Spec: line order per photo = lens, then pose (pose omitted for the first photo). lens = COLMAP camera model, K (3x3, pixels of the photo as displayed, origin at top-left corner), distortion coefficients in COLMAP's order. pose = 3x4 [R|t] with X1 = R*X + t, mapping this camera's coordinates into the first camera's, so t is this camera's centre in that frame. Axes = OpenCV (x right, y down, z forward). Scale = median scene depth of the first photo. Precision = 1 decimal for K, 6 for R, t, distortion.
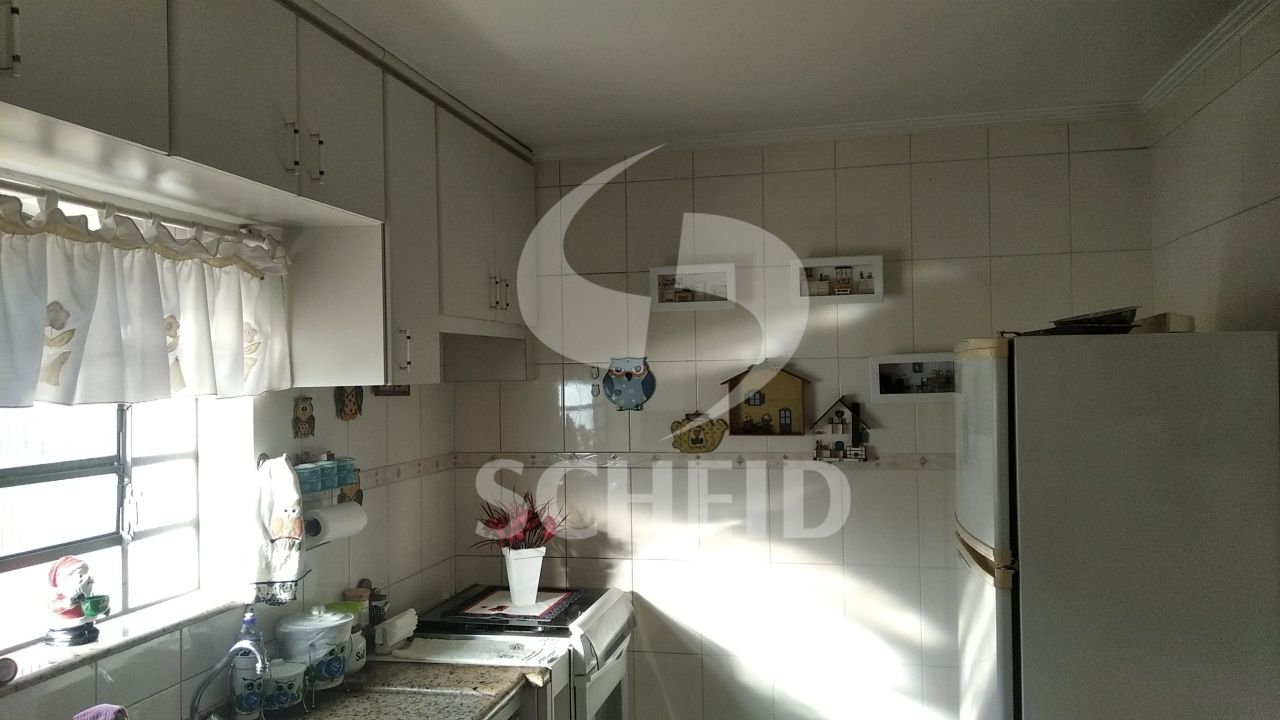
lens RADIAL K [[993.2, 0, 645.4], [0, 993.2, 364.2], [0, 0, 1]] dist [0.085108, -0.128806]
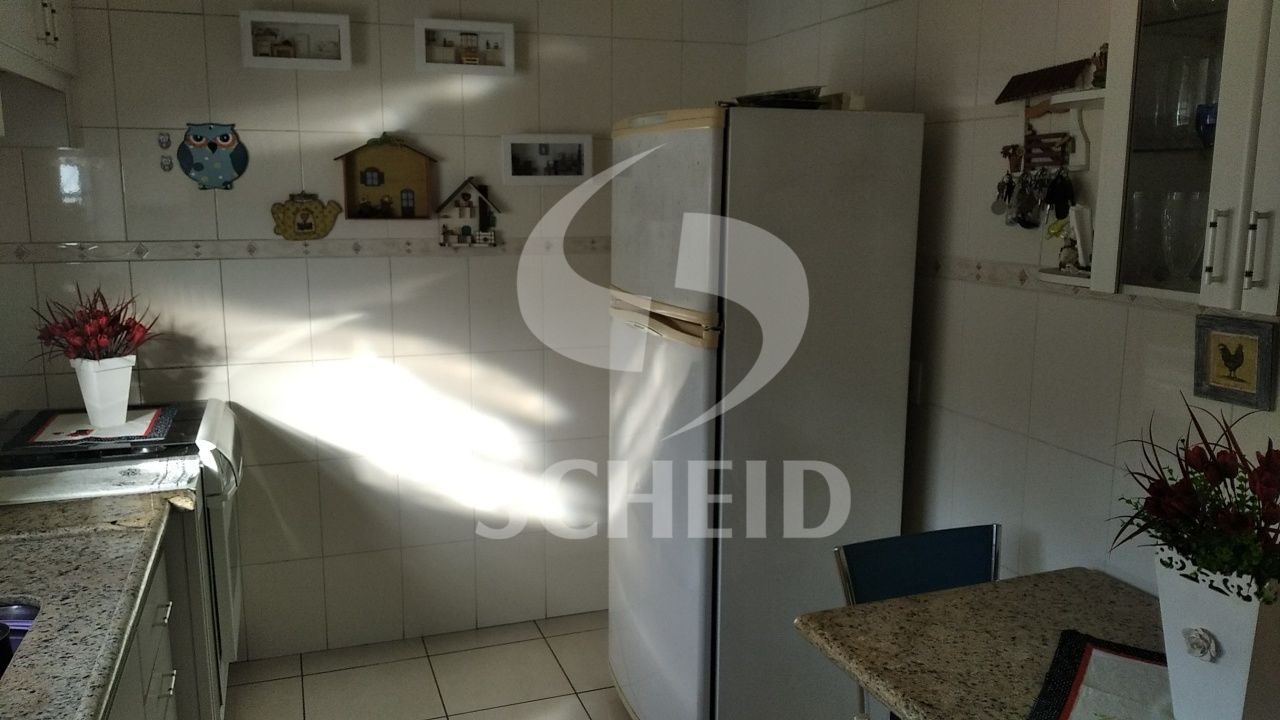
lens RADIAL K [[993.2, 0, 645.4], [0, 993.2, 364.2], [0, 0, 1]] dist [0.085108, -0.128806]
pose [[0.851246, -0.072641, 0.519715, -0.166152], [-0.025023, 0.983627, 0.178469, 0.033452], [-0.524170, -0.164926, 0.835491, 0.093664]]
